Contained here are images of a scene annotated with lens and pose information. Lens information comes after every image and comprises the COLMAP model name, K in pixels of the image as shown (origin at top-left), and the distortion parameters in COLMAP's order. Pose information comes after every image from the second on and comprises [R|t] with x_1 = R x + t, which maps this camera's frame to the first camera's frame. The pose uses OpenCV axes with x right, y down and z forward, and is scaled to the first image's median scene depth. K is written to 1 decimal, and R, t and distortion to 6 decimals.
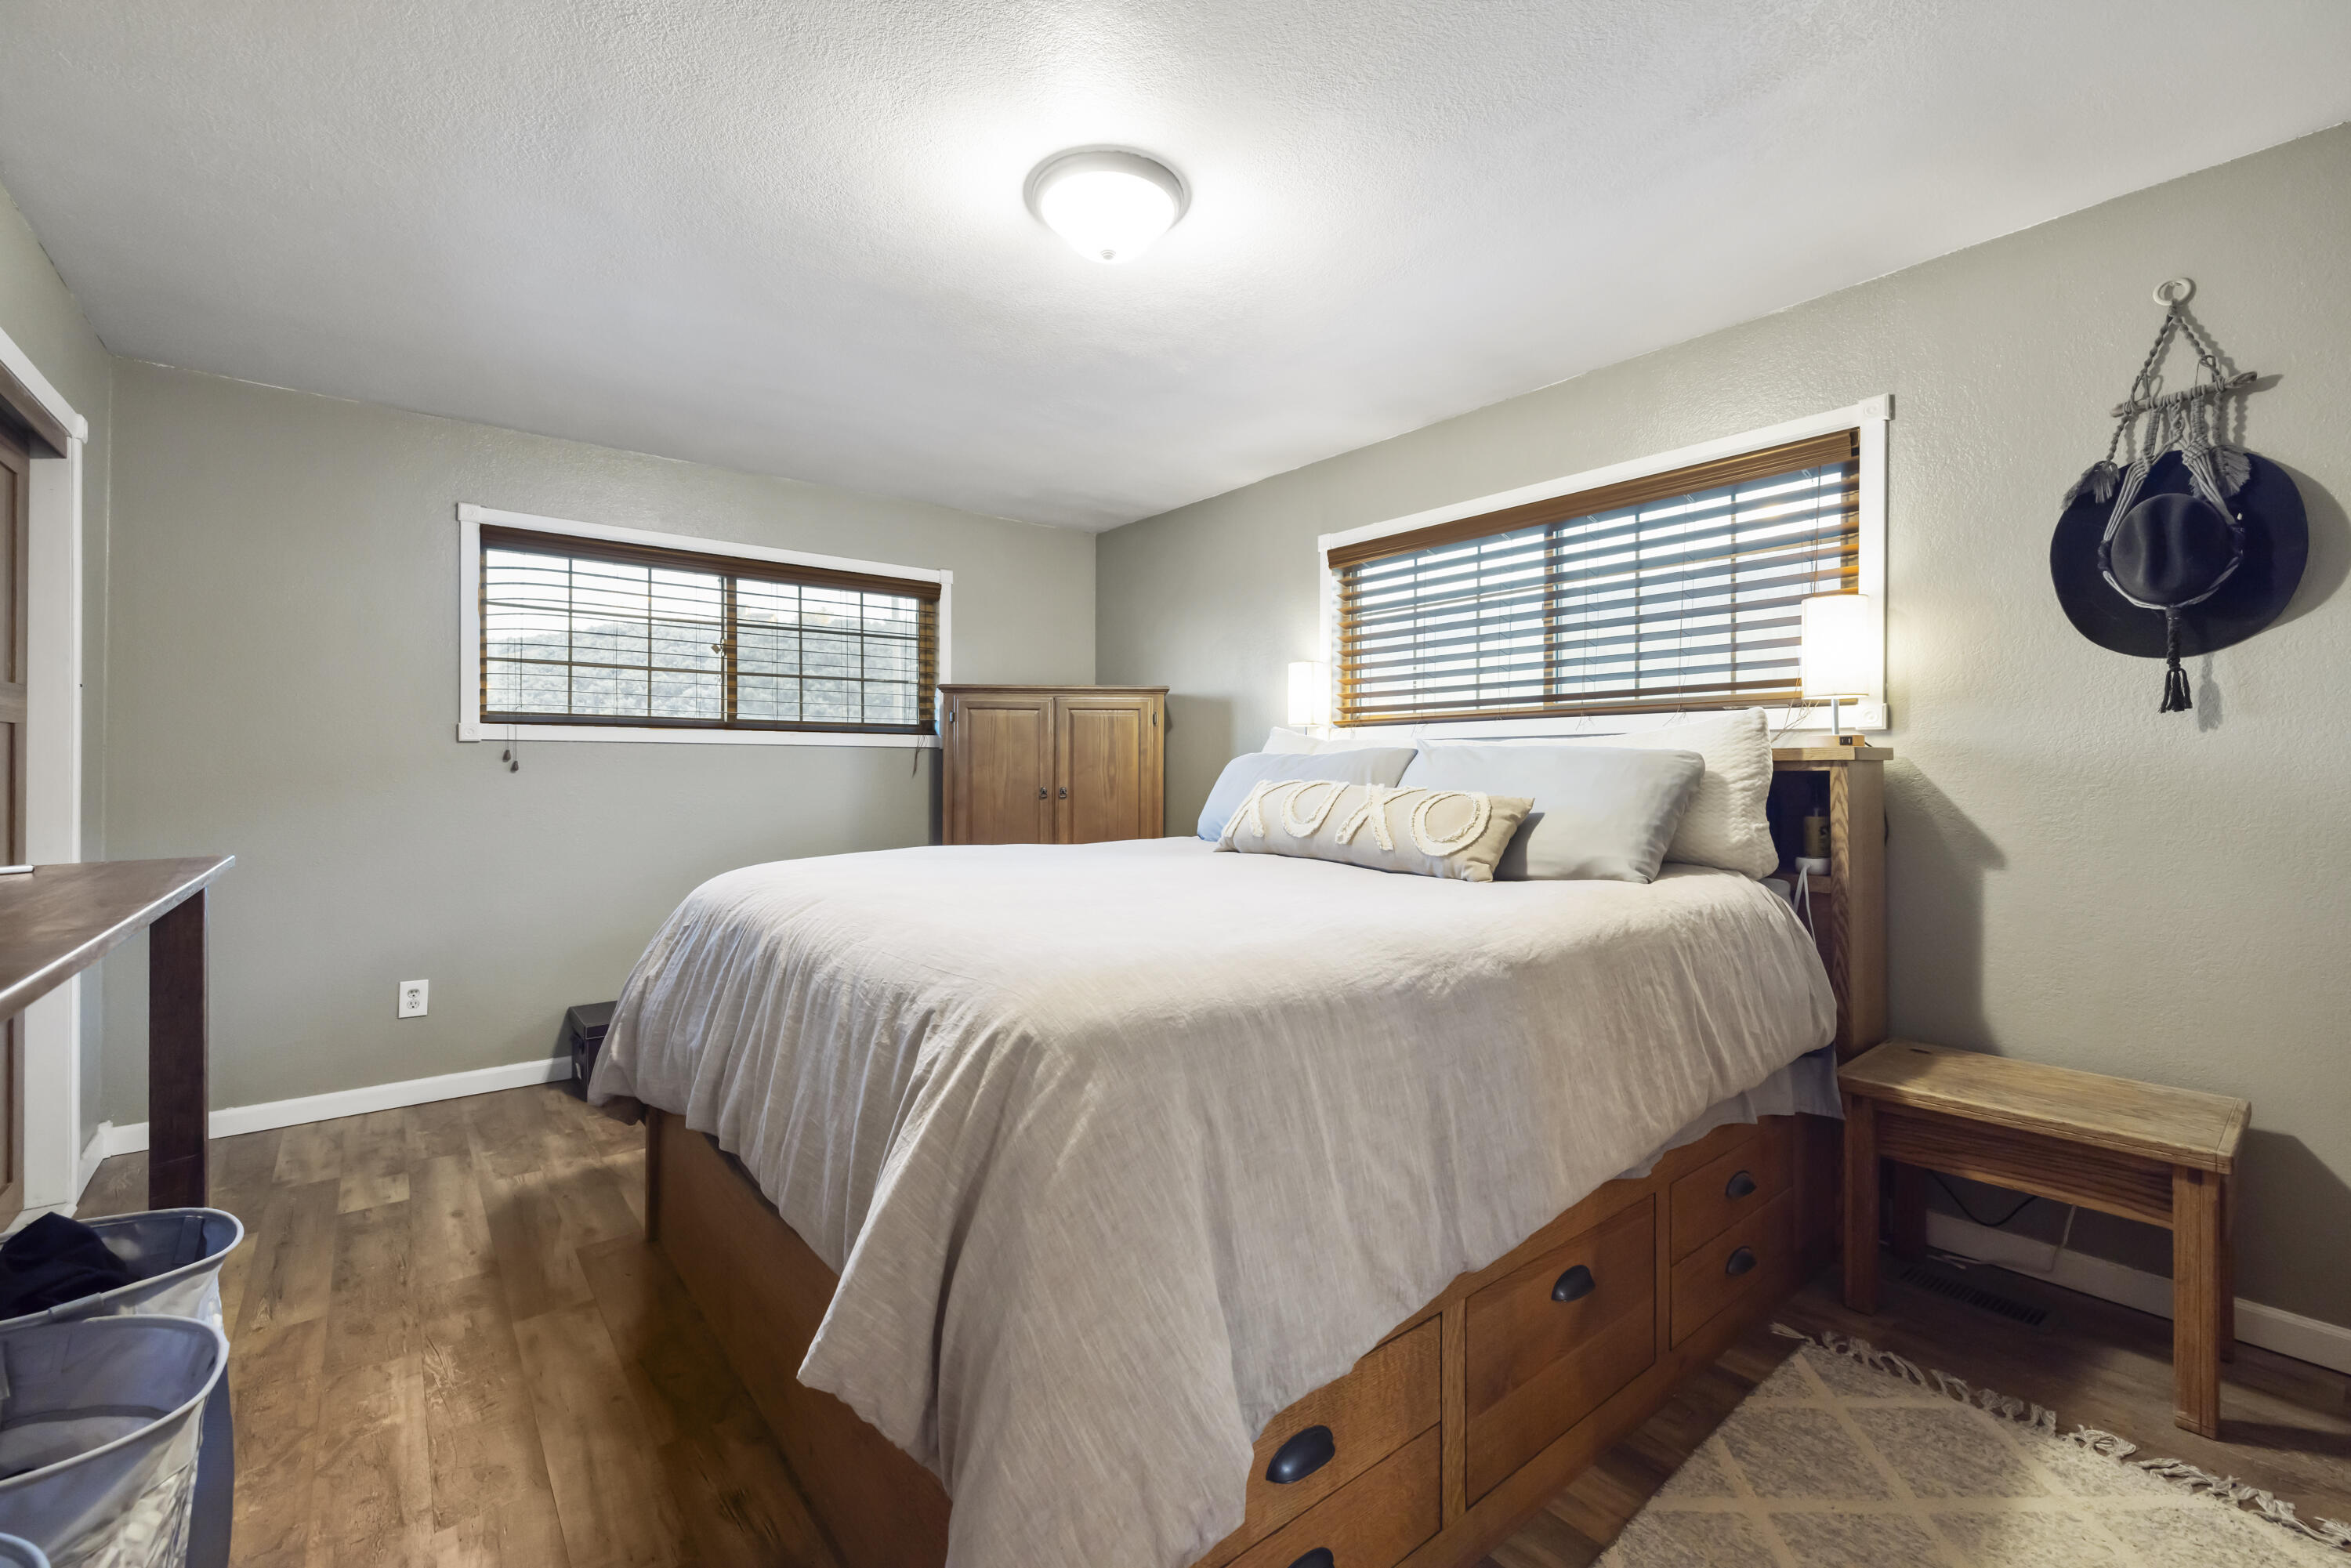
lens RADIAL K [[1000.6, 0, 1163.6], [0, 1000.6, 769.4], [0, 0, 1]] dist [-0.000333, 0.000084]
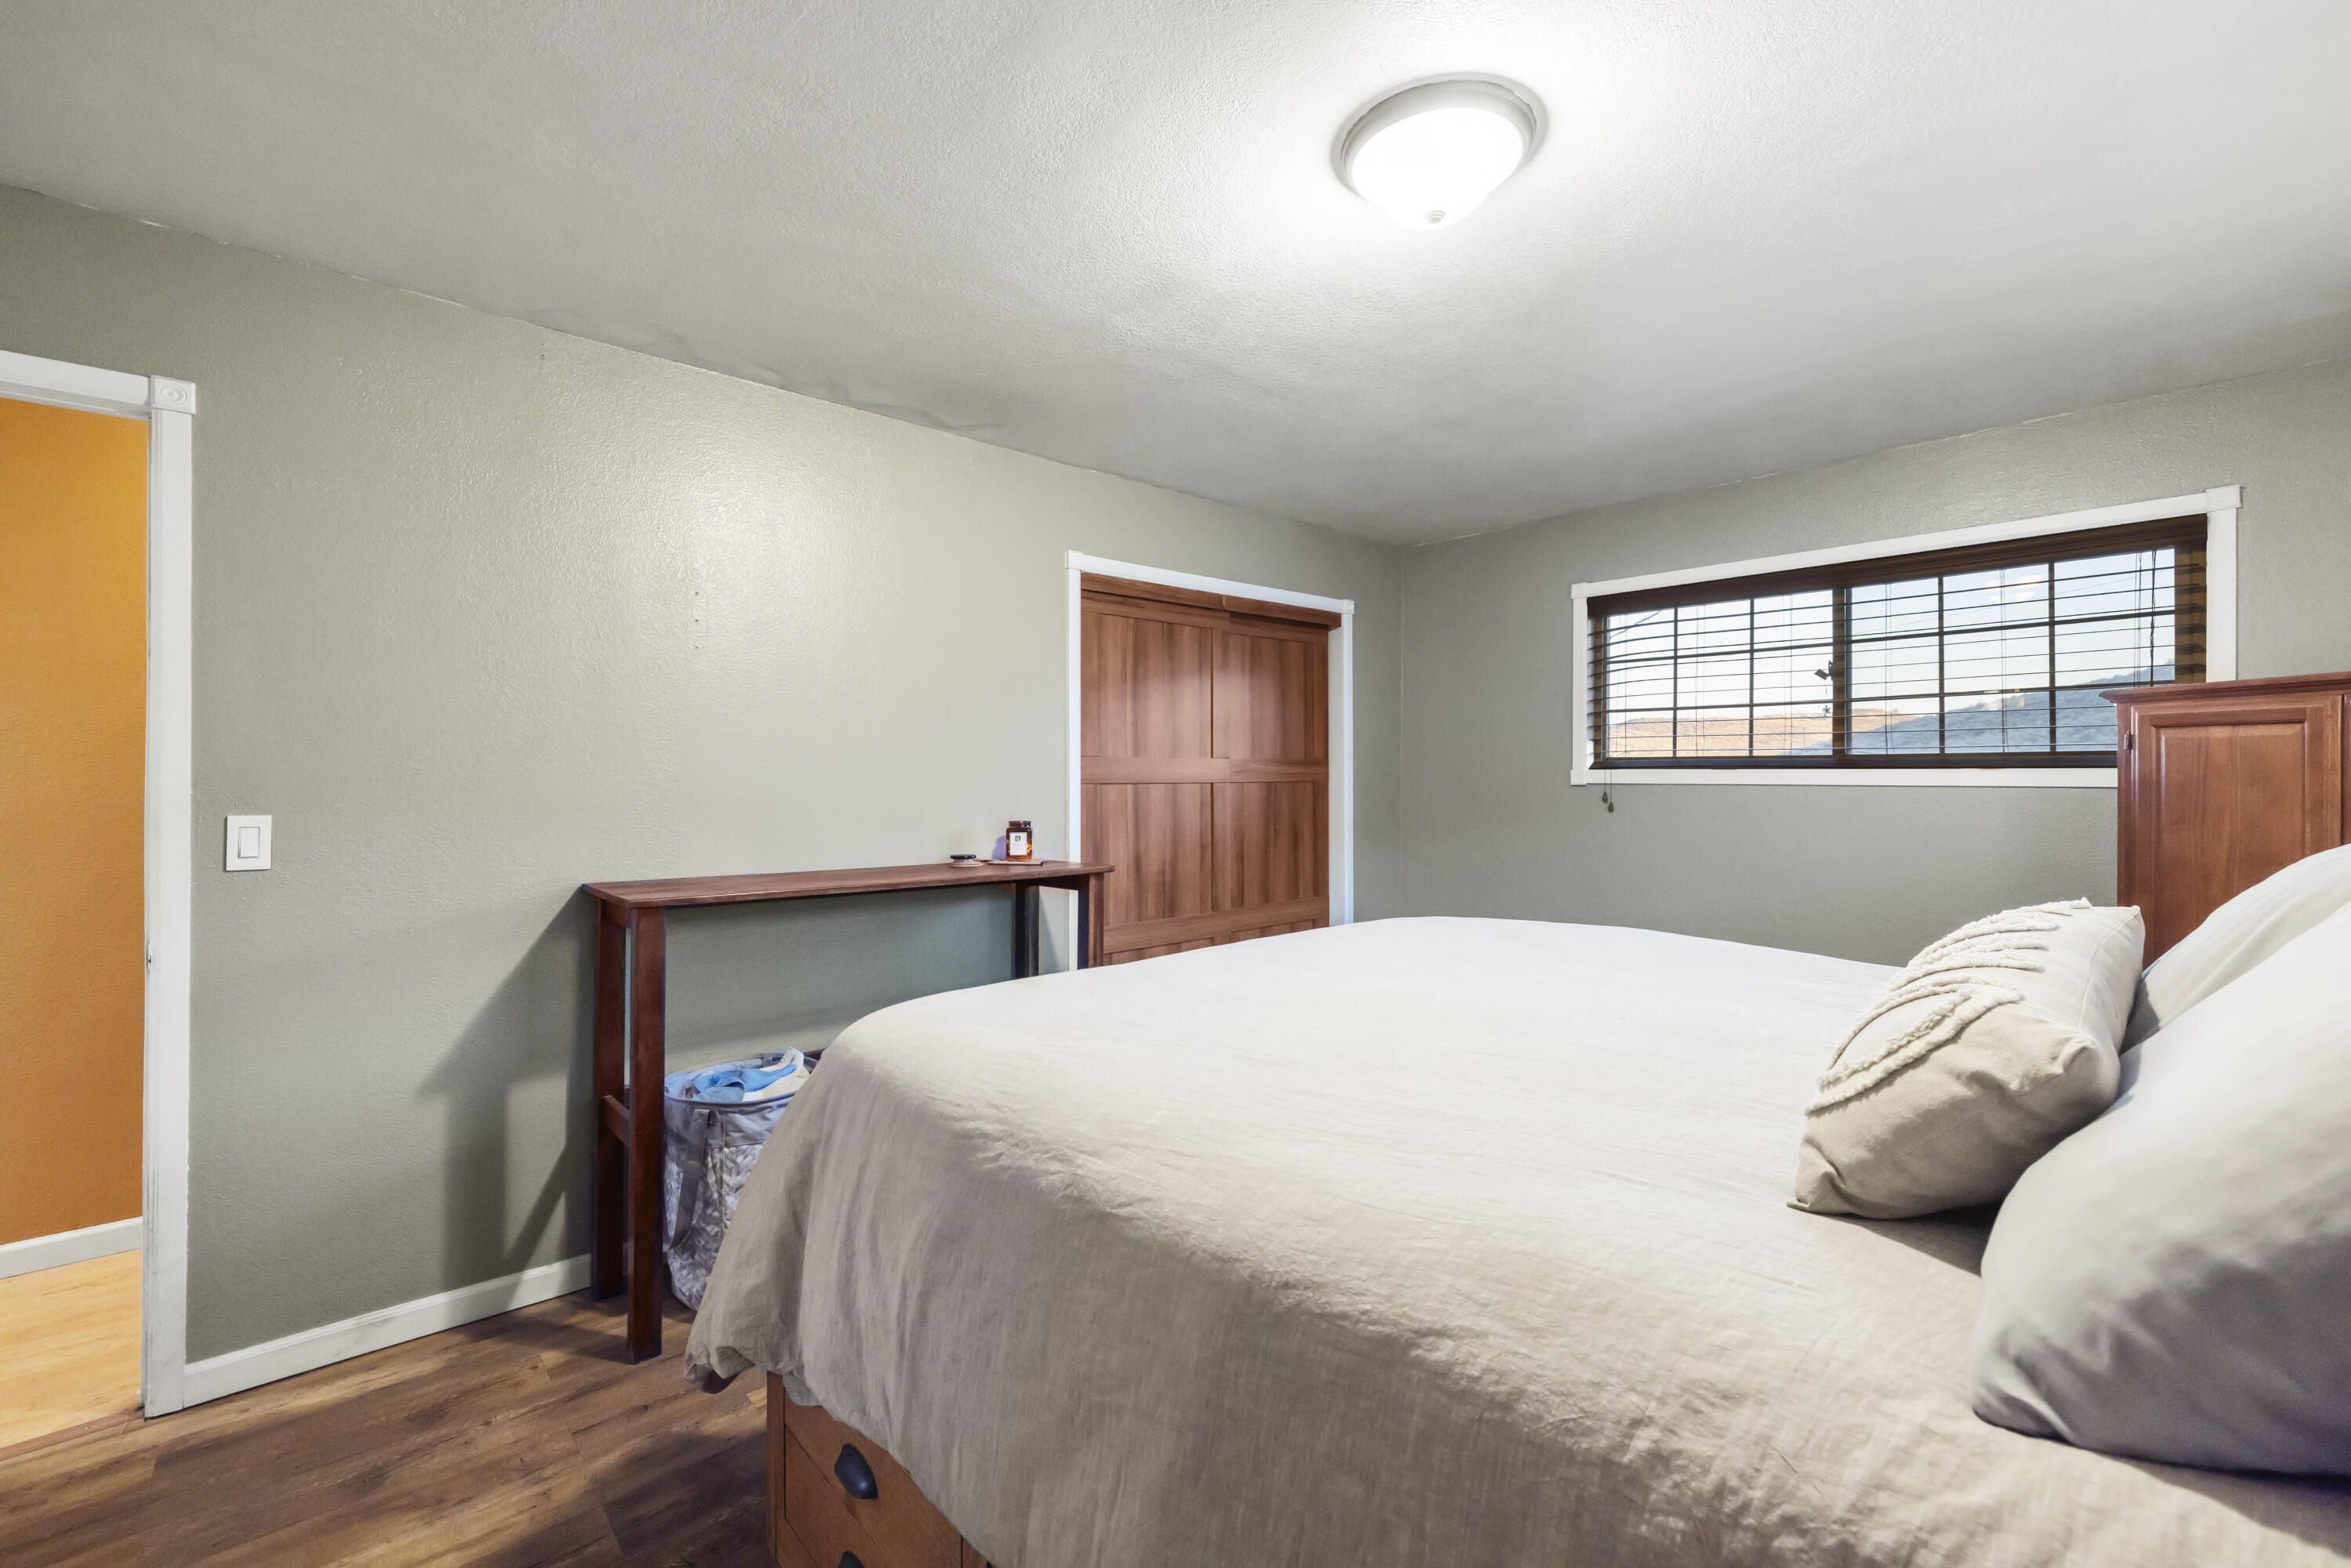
lens RADIAL K [[1000.6, 0, 1173.5], [0, 1000.6, 775.6], [0, 0, 1]] dist [-0.000333, 0.000084]
pose [[0.047196, -0.001563, -0.998884, 0.388979], [0.000574, 0.999999, -0.001537, -0.032069], [0.998886, -0.000500, 0.047196, 0.395957]]
